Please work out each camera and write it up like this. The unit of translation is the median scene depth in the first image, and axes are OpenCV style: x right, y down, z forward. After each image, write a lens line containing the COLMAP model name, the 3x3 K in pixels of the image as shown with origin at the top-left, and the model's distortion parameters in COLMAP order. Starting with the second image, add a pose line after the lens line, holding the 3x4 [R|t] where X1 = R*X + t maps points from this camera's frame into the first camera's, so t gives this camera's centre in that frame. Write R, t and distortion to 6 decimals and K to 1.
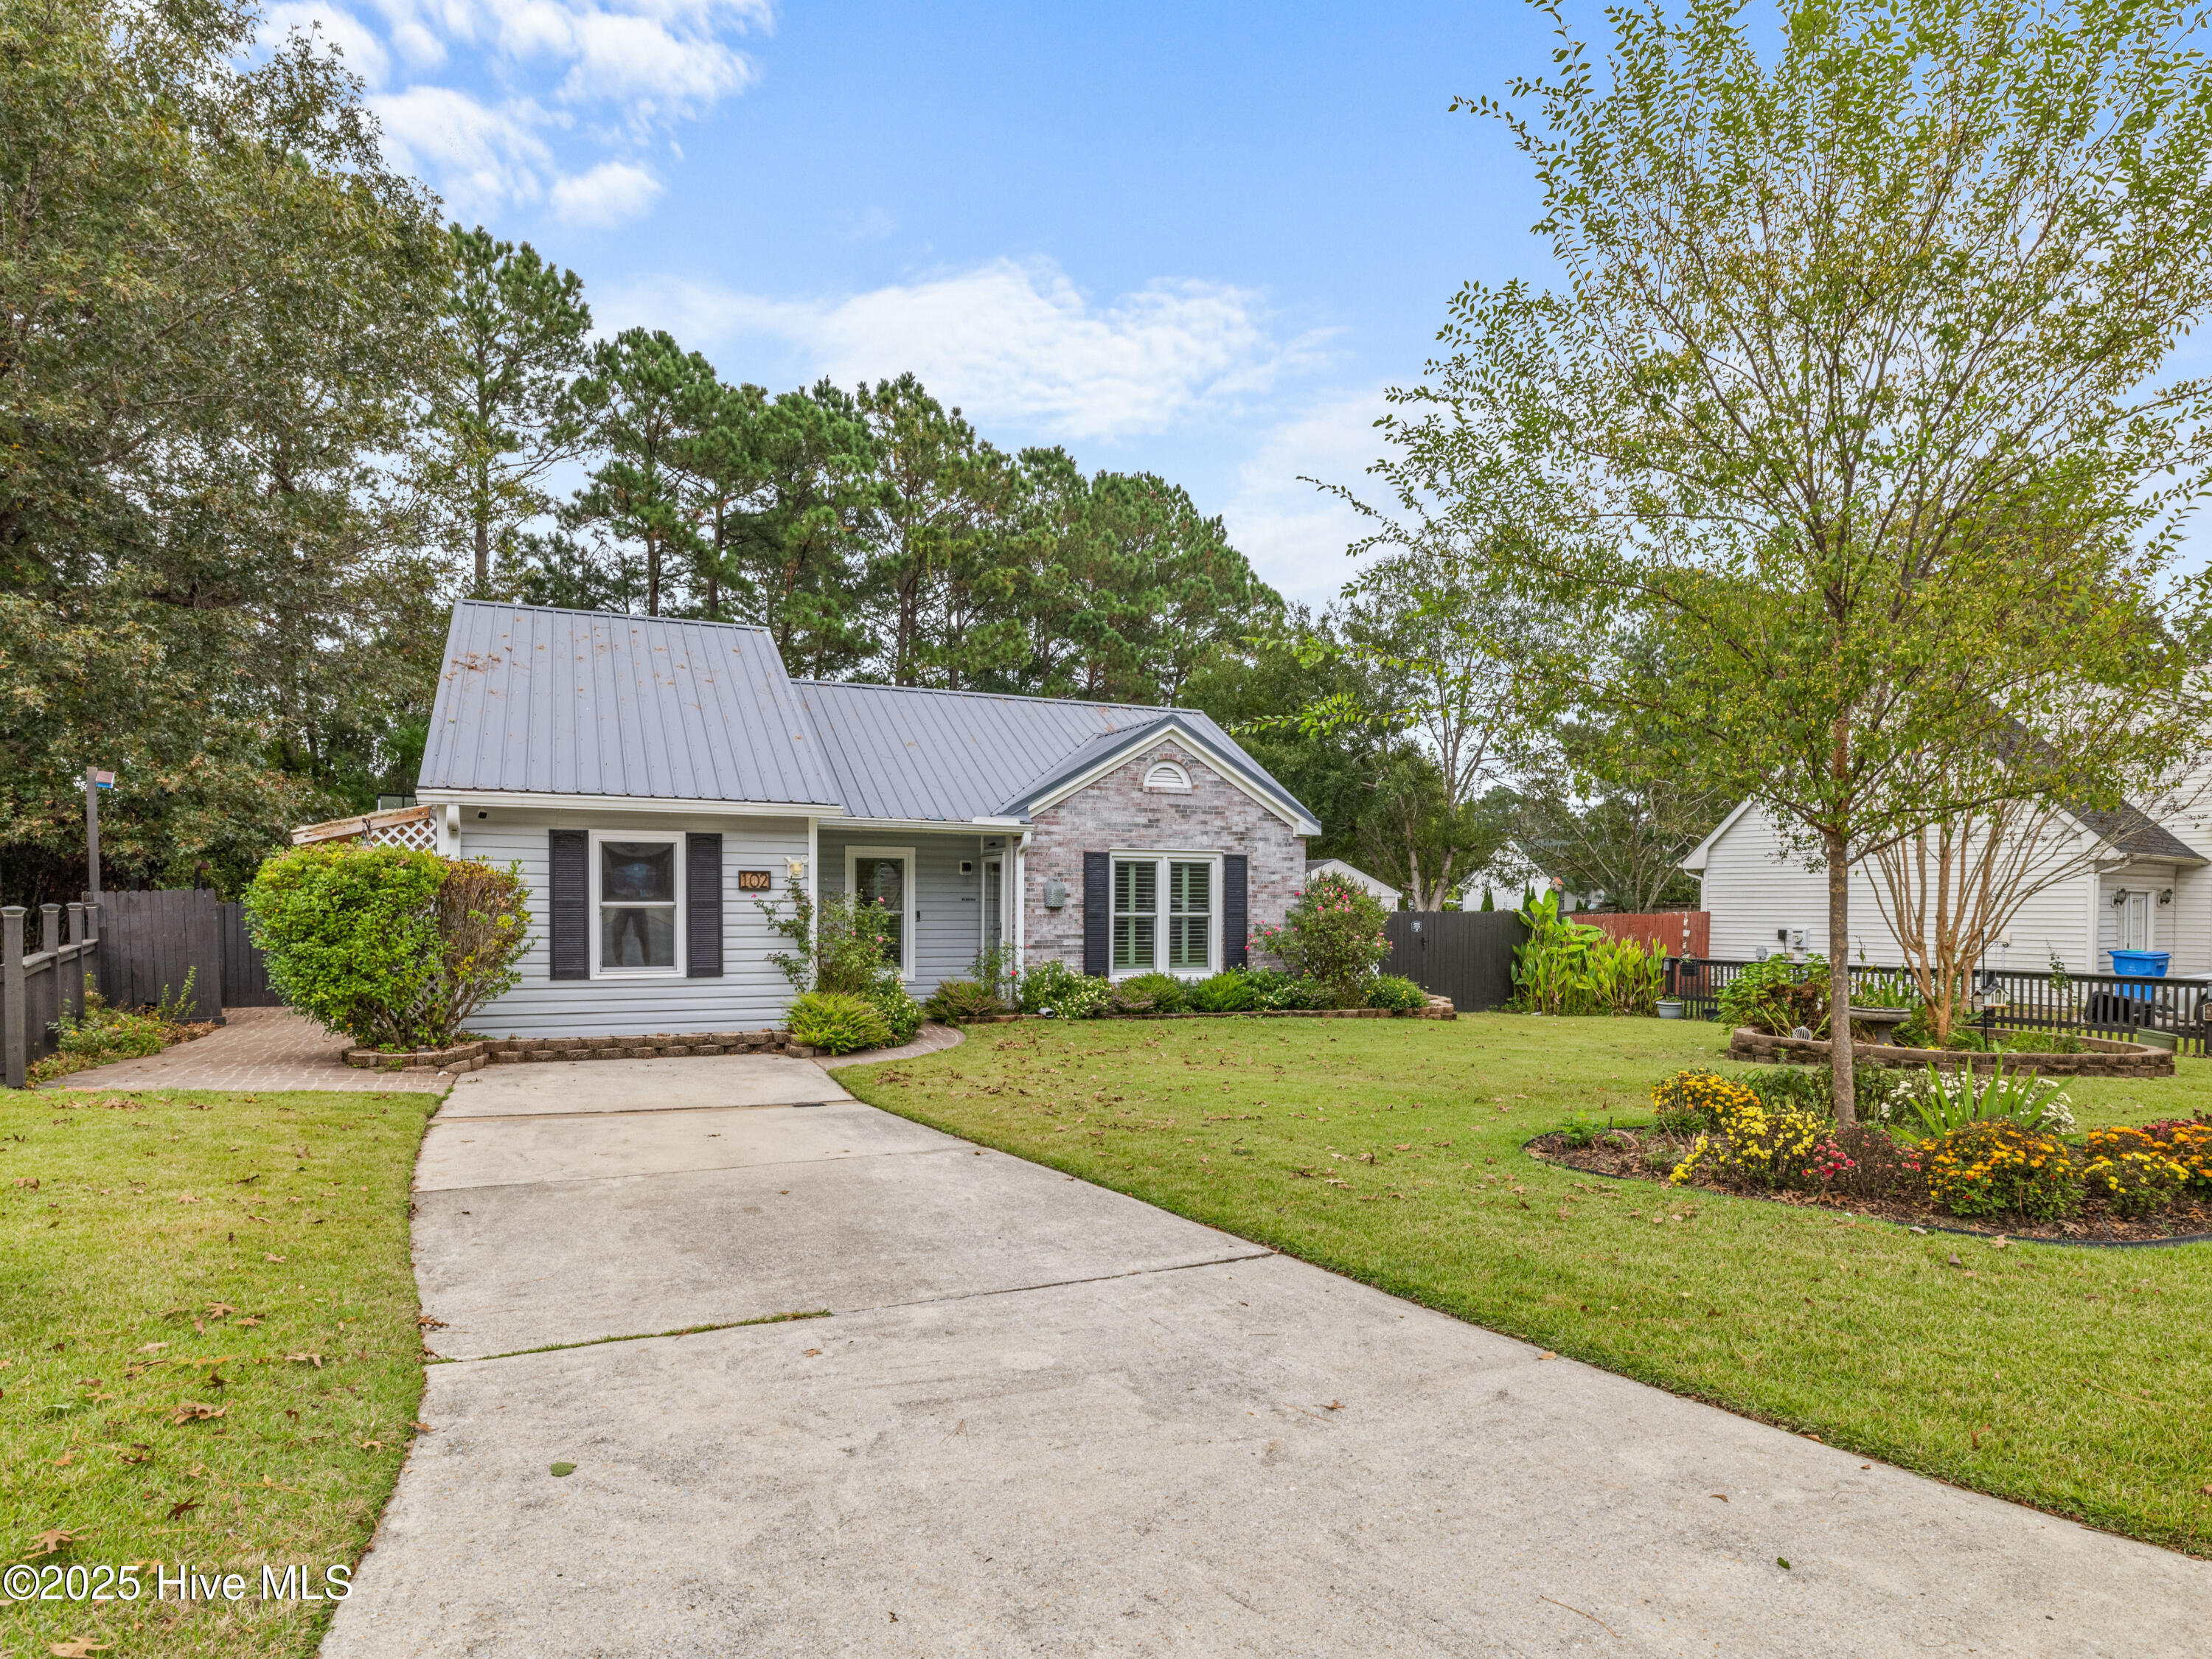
lens RADIAL K [[1244.6, 0, 1116.5], [0, 1244.6, 931.0], [0, 0, 1]] dist [0.001990, 0.000195]
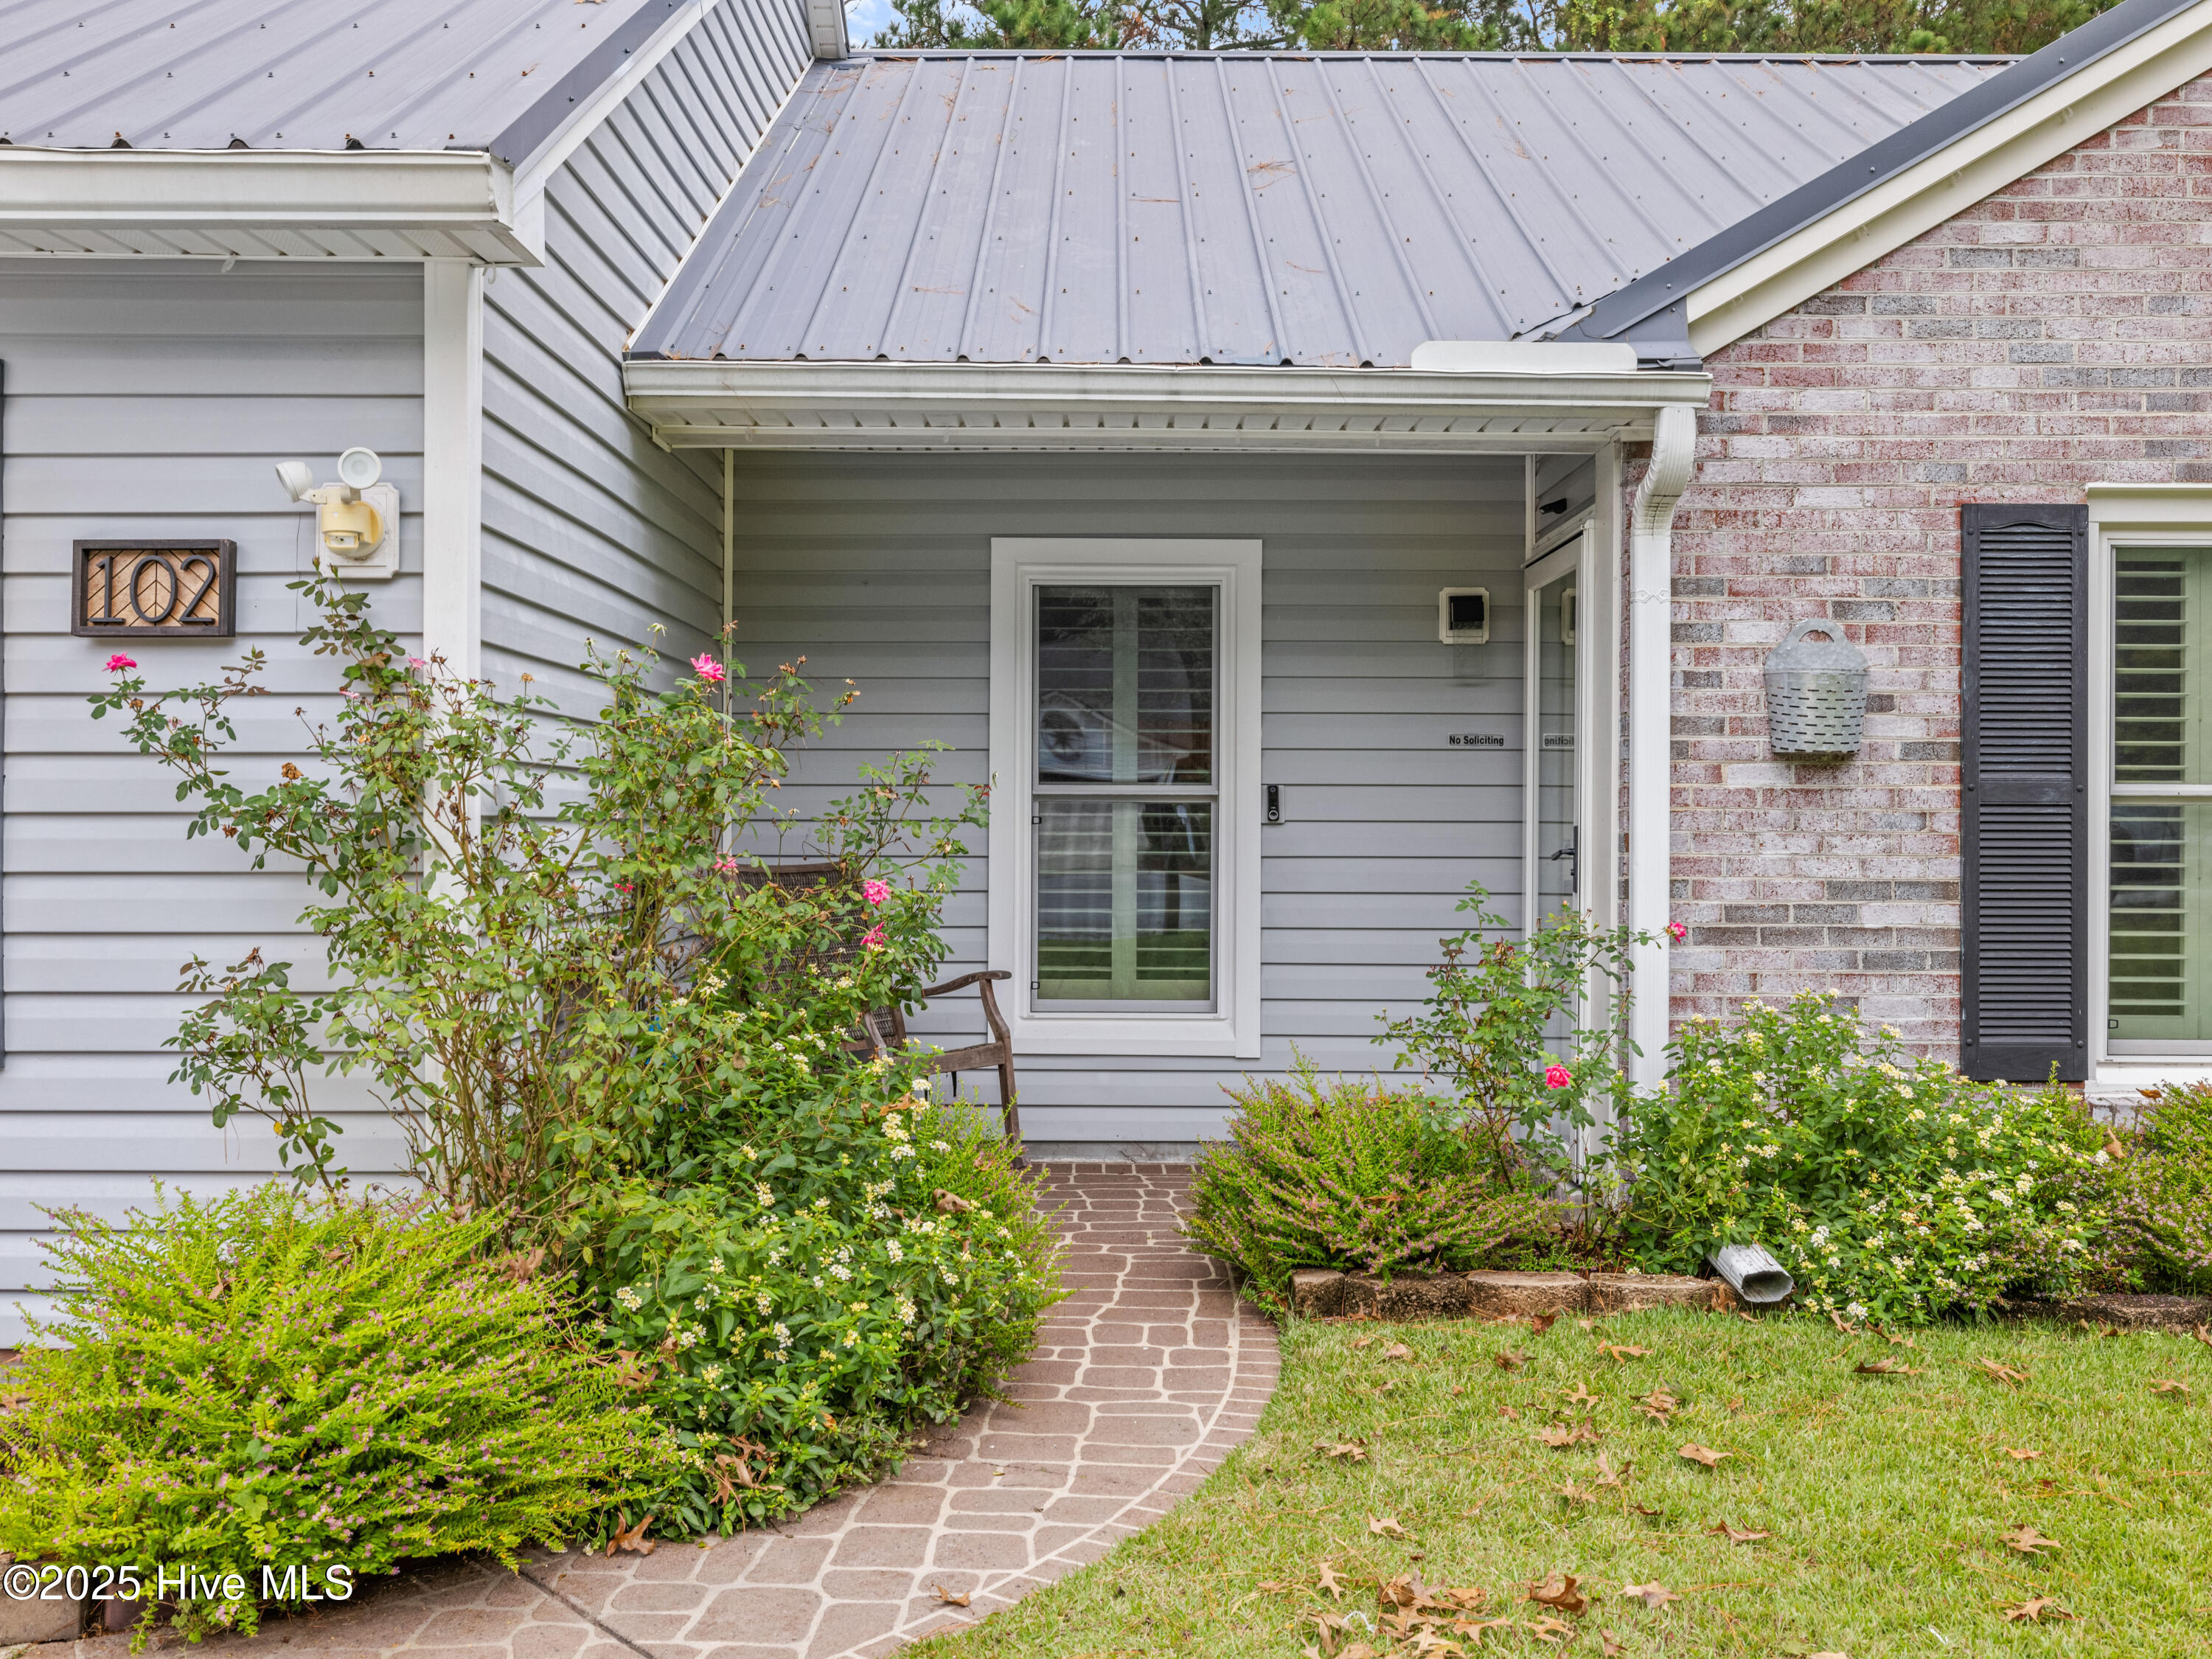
lens RADIAL K [[2115.6, 0, 1106.0], [0, 2115.6, 829.5], [0, 0, 1]] dist [-0.012936, 0.016286]
pose [[0.912466, -0.002052, -0.409147, -0.013475], [-0.007607, 0.999730, -0.021978, 0.003595], [0.409081, 0.023166, 0.912204, 0.706420]]
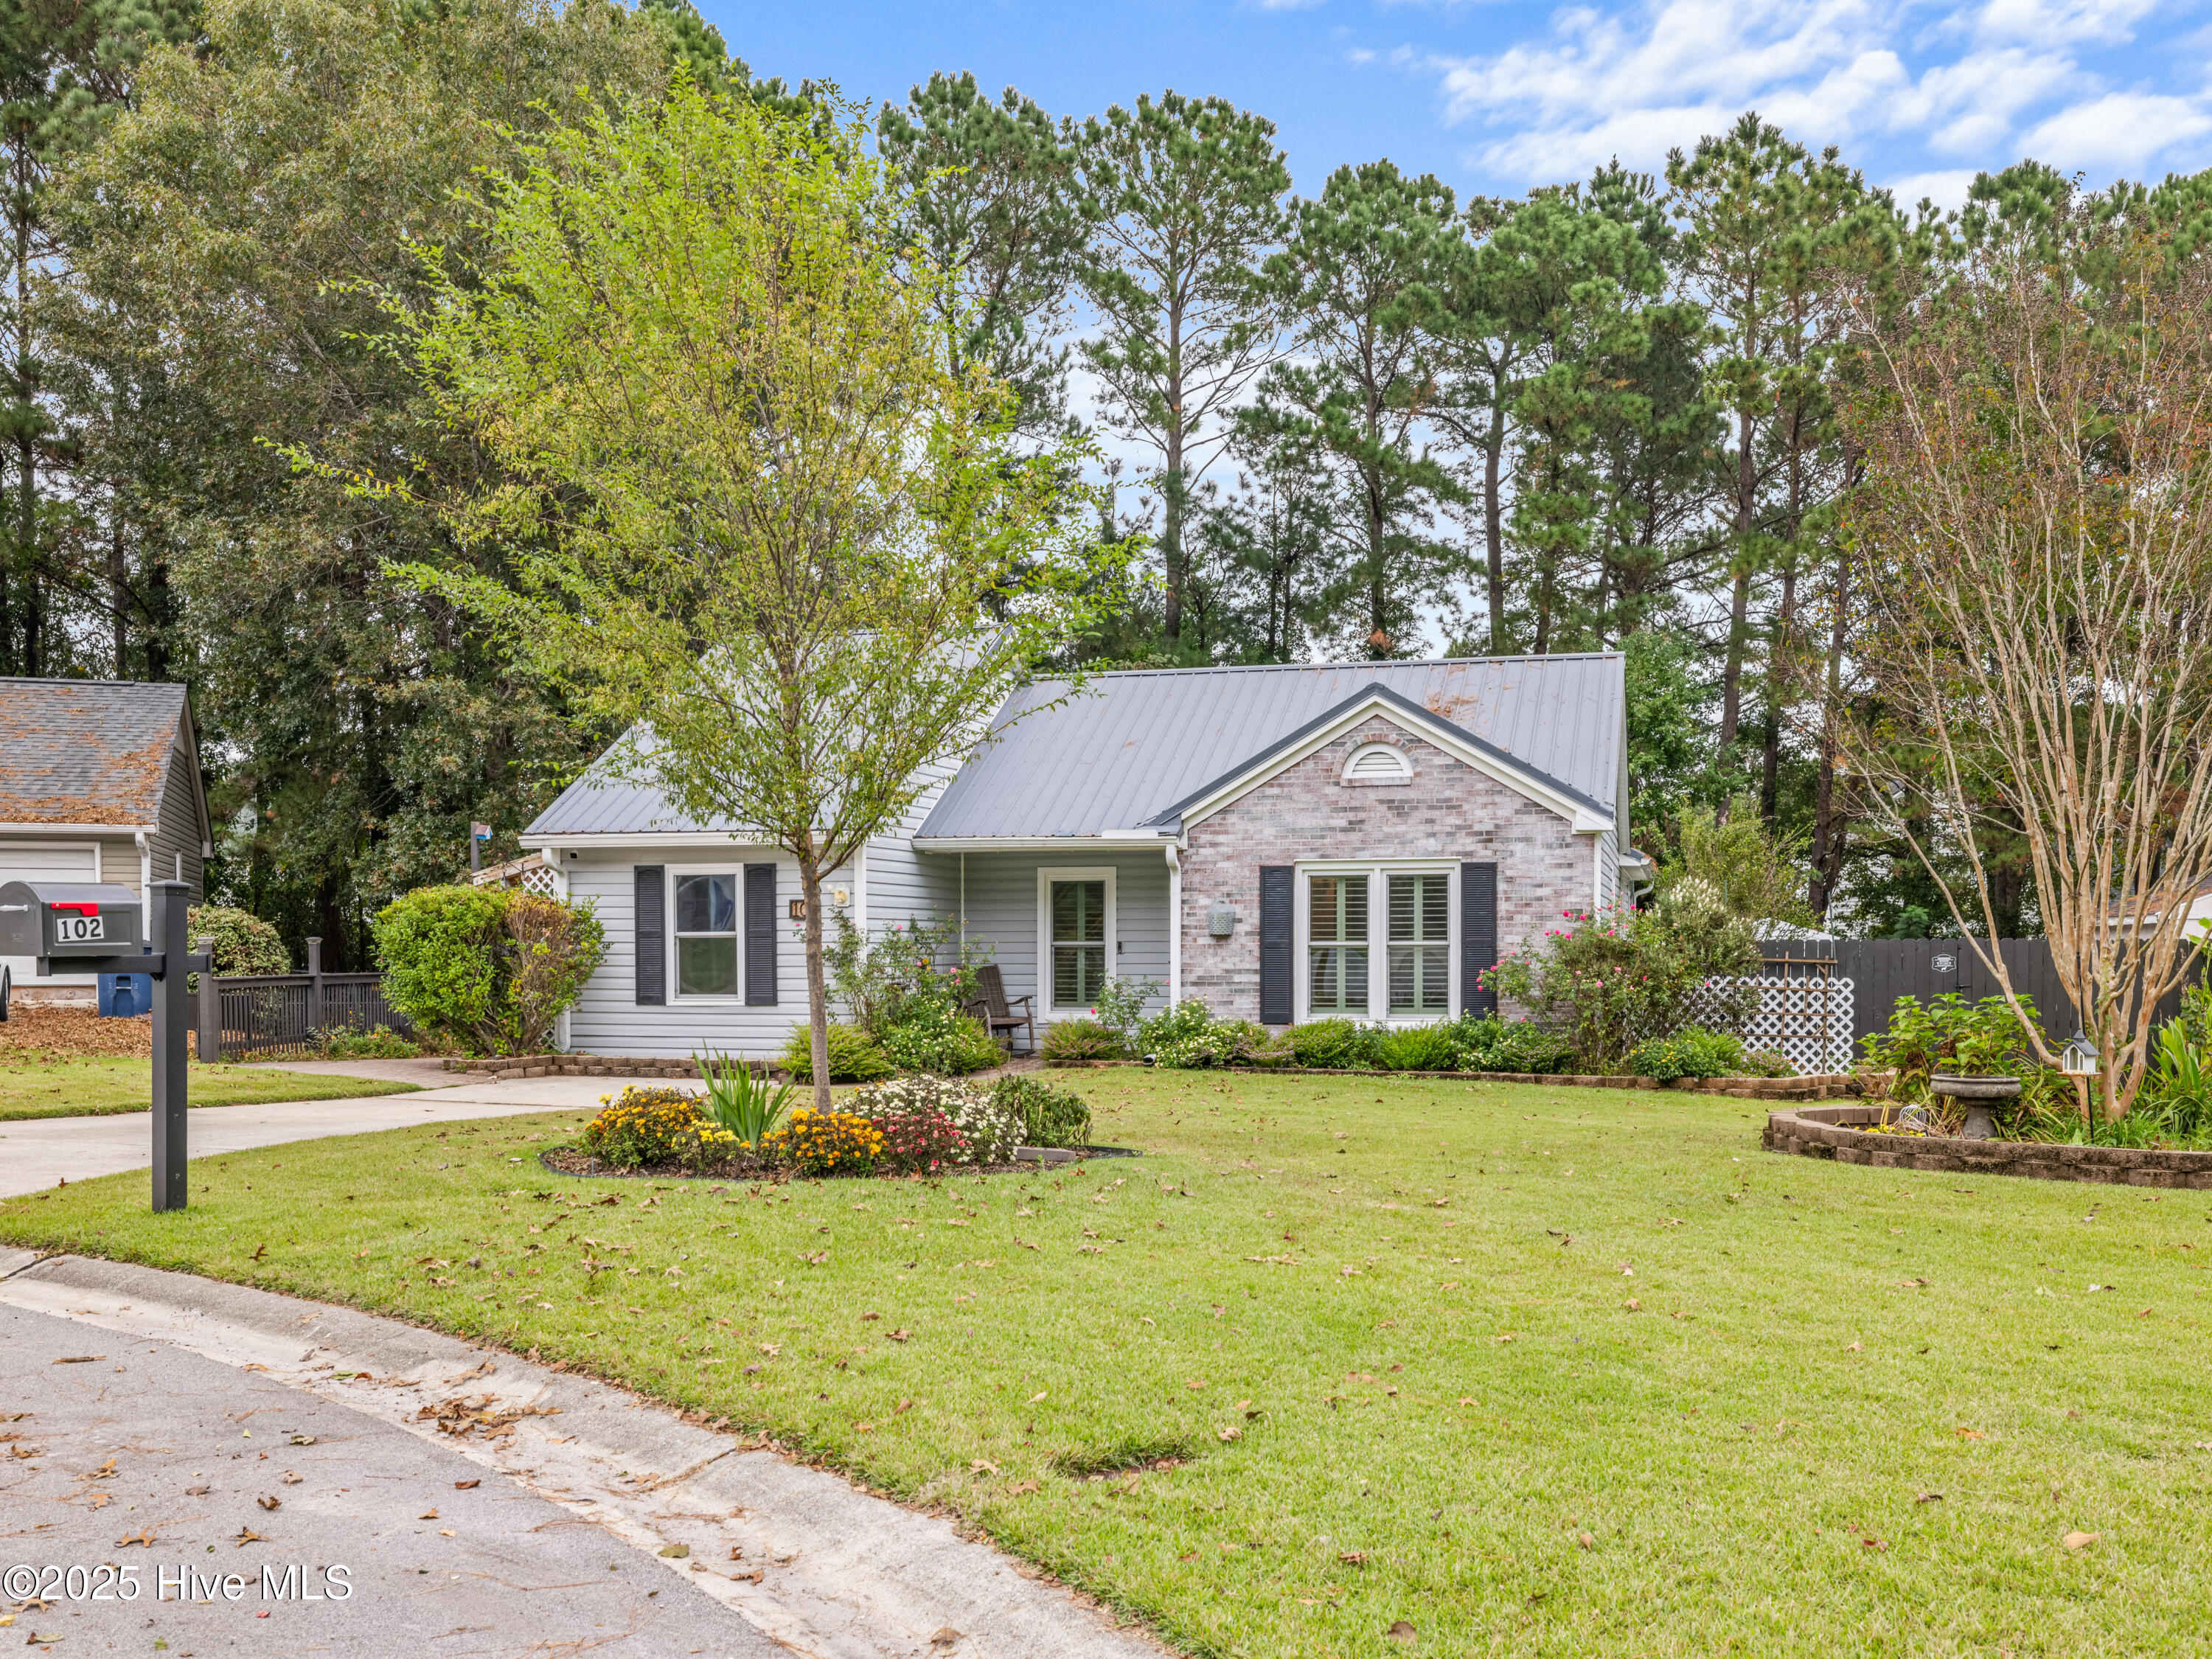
lens RADIAL K [[2063.5, 0, 1114.7], [0, 2063.5, 1006.7], [0, 0, 1]] dist [0.000368, 0.009218]
pose [[0.767324, 0.012199, -0.641143, 0.890558], [-0.008328, 0.999924, 0.009059, 0.018681], [0.641205, -0.001612, 0.767368, -0.095906]]
